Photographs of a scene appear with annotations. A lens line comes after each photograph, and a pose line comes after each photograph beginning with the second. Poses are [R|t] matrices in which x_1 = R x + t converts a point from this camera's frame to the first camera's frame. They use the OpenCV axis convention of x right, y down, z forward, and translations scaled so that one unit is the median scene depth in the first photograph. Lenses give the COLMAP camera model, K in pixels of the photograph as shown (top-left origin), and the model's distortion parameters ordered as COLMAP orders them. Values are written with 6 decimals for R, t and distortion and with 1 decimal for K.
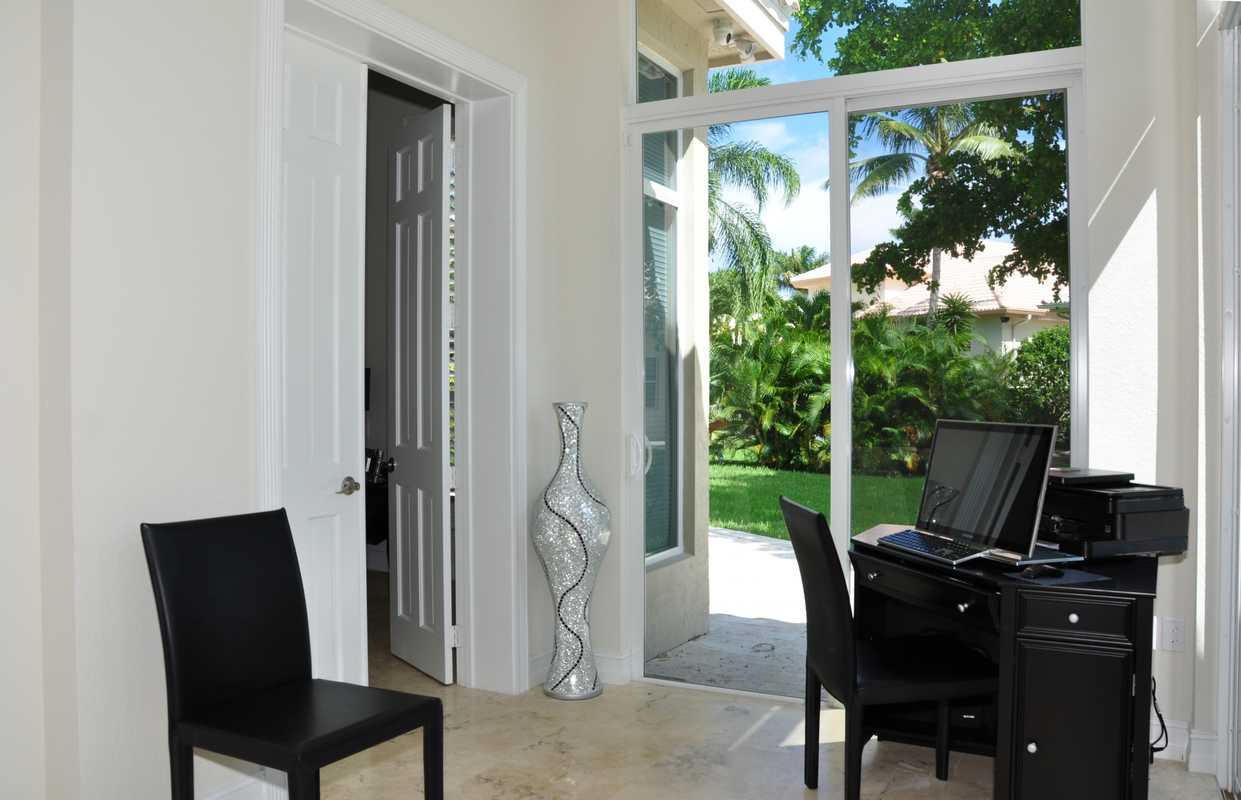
lens RADIAL K [[991.9, 0, 618.5], [0, 991.9, 401.9], [0, 0, 1]] dist [-0.142846, 0.069589]
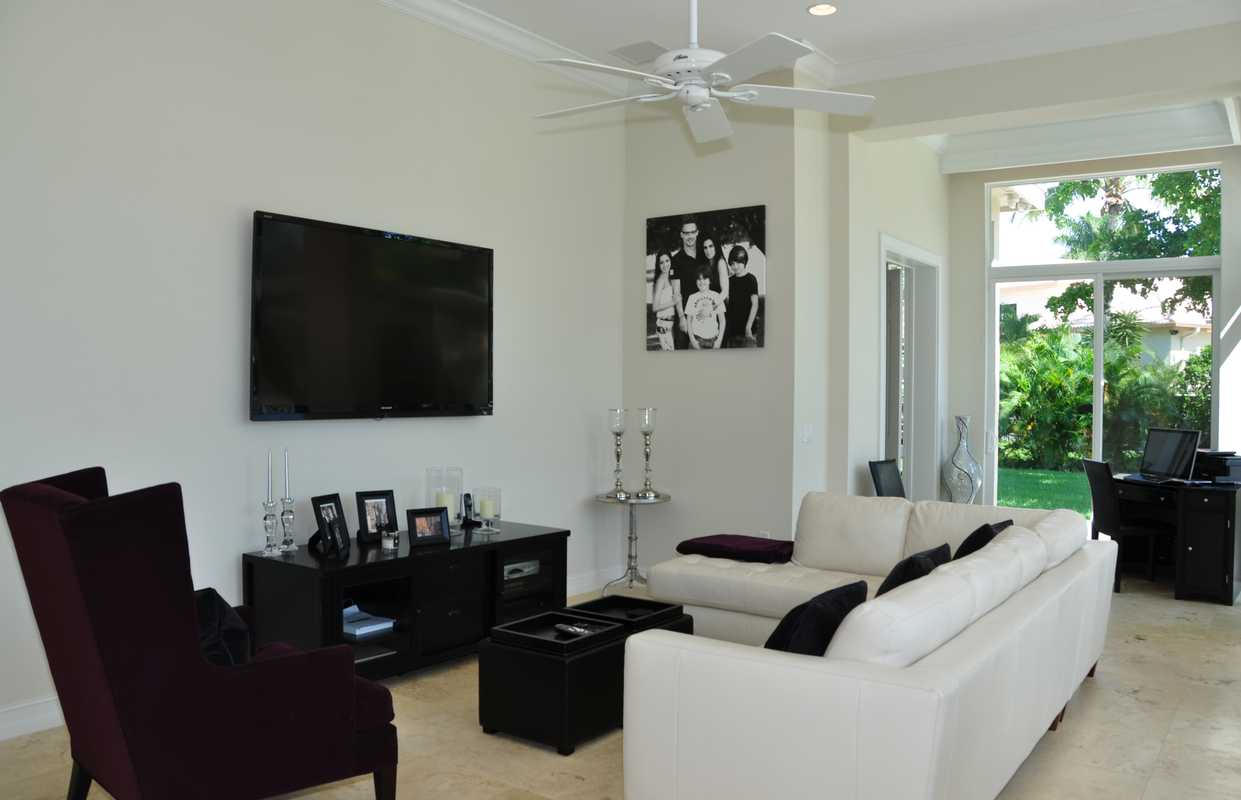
lens RADIAL K [[991.9, 0, 634.2], [0, 991.9, 372.8], [0, 0, 1]] dist [-0.142846, 0.069589]
pose [[0.990833, 0.016042, -0.134137, -0.076301], [-0.019405, 0.999528, -0.023805, -0.004171], [0.133692, 0.026190, 0.990677, -0.185758]]
